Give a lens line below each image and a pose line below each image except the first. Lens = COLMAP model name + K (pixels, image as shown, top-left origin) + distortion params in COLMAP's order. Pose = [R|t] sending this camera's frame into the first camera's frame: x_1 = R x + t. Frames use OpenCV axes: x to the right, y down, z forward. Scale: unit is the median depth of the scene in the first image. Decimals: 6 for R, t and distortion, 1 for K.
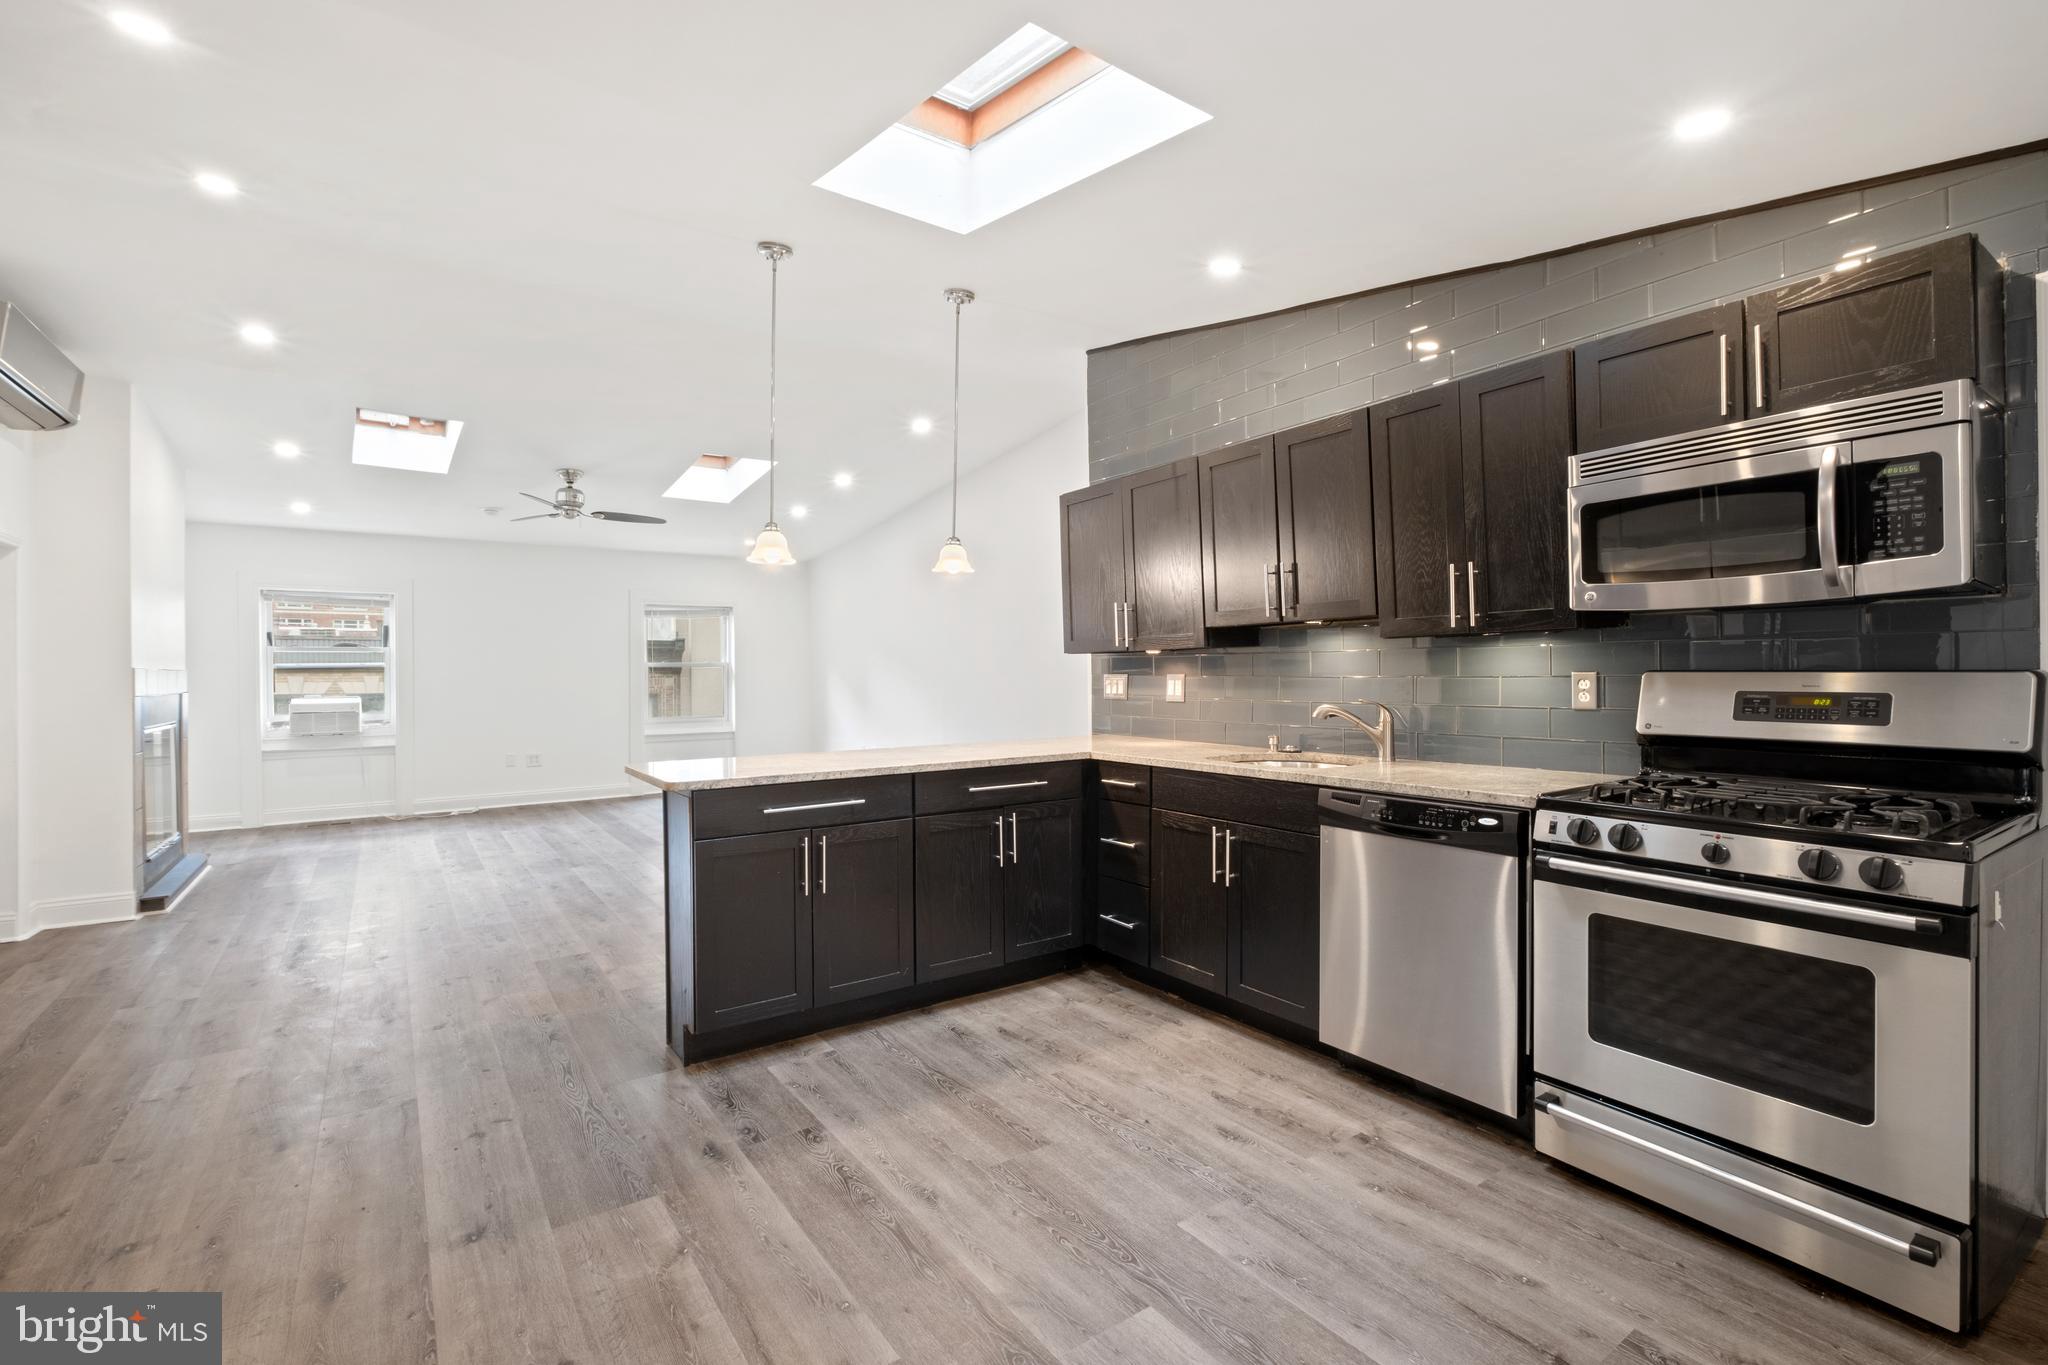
lens RADIAL K [[903.3, 0, 1025.7], [0, 903.3, 687.7], [0, 0, 1]] dist [-0.000484, -0.000863]
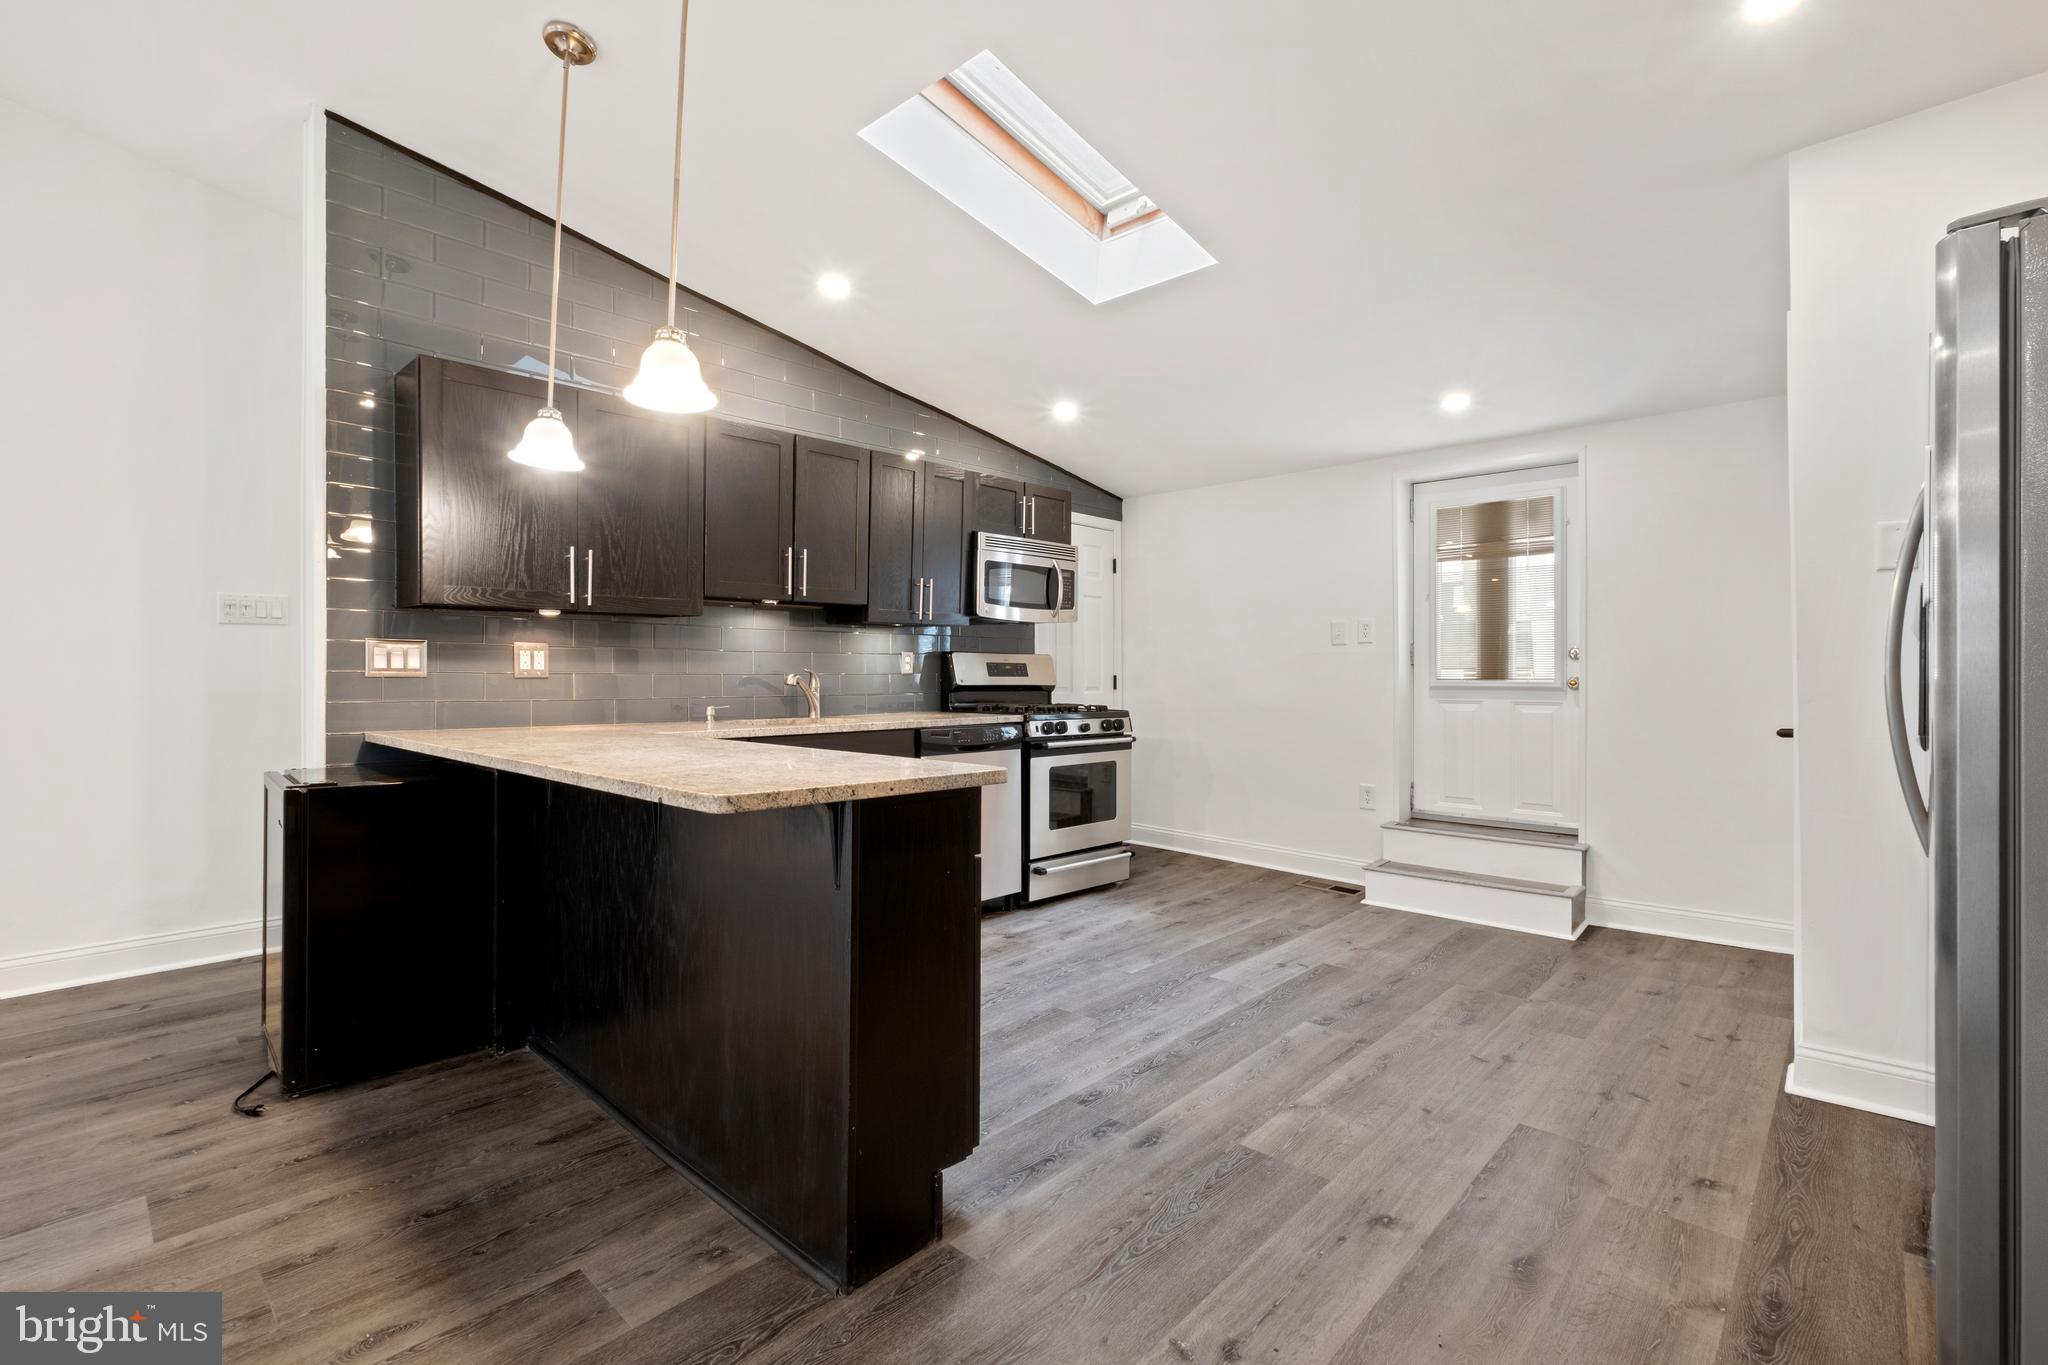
lens RADIAL K [[903.3, 0, 1032.0], [0, 903.3, 672.4], [0, 0, 1]] dist [-0.000484, -0.000863]
pose [[-0.202103, 0.015201, 0.979246, -1.048783], [0.020673, 0.999723, -0.011253, 0.043490], [-0.979146, 0.017970, -0.202361, 1.109837]]
